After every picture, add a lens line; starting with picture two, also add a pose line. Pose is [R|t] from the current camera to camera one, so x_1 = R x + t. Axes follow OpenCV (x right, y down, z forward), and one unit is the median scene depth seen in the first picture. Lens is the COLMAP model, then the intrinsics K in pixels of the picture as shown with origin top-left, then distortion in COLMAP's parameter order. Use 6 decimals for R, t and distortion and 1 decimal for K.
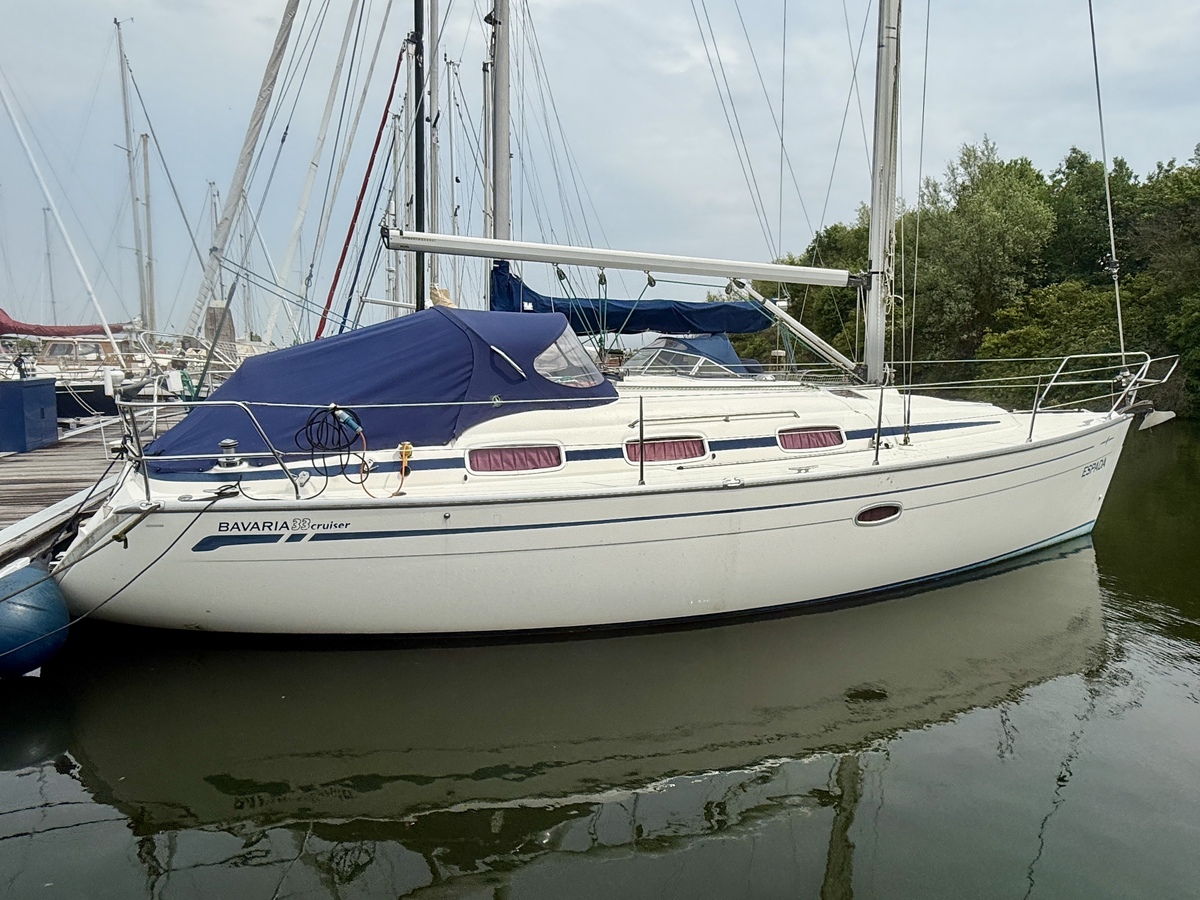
lens RADIAL K [[655.6, 0, 600.0], [0, 655.6, 450.0], [0, 0, 1]] dist [-0.001977, -0.000032]
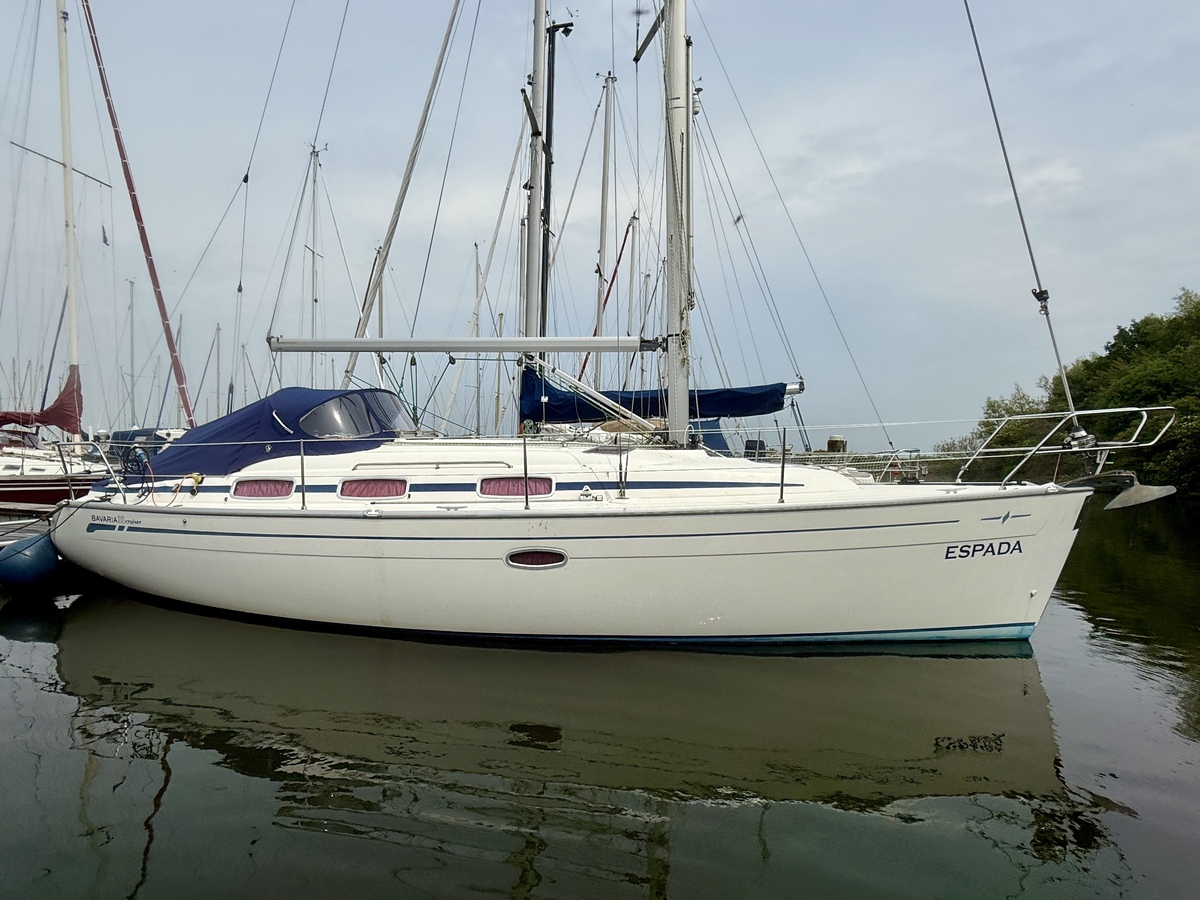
lens RADIAL K [[524.4, 0, 599.6], [0, 524.4, 508.3], [0, 0, 1]] dist [0.000573, -0.000785]
pose [[0.884919, 0.041916, -0.463855, 0.888029], [-0.066243, 0.997144, -0.036268, 0.041926], [0.461010, 0.062821, 0.885168, 0.308313]]
